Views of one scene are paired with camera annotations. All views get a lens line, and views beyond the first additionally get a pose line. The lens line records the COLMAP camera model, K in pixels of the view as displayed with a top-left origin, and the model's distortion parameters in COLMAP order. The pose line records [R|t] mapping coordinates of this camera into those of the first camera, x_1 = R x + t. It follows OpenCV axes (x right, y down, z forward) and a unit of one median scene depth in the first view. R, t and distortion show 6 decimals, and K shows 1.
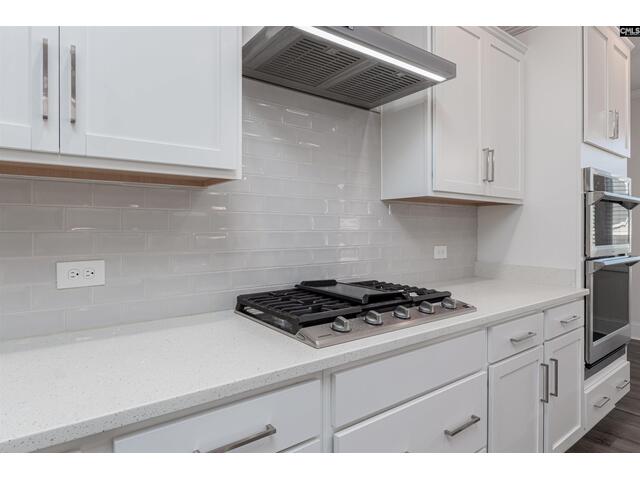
lens RADIAL K [[371.5, 0, 331.4], [0, 371.5, 229.0], [0, 0, 1]] dist [-0.001055, -0.000956]
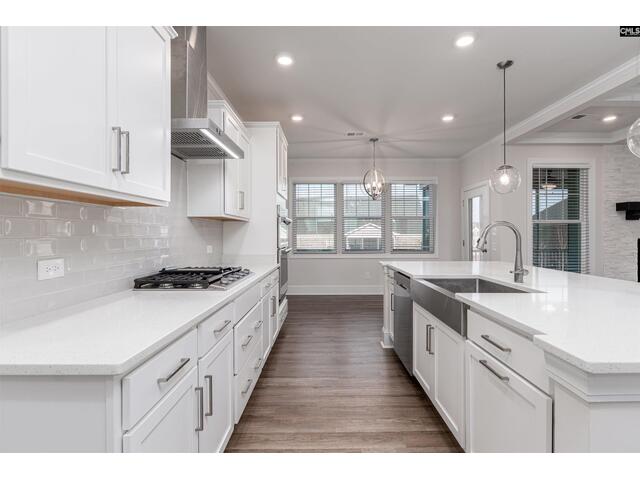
lens RADIAL K [[317.1, 0, 323.1], [0, 317.1, 236.8], [0, 0, 1]] dist [-0.000162, 0.000024]
pose [[0.613255, -0.008329, 0.789841, -0.588565], [0.004012, 0.999964, 0.007429, 0.000084], [-0.789875, -0.001387, 0.613267, -0.293841]]
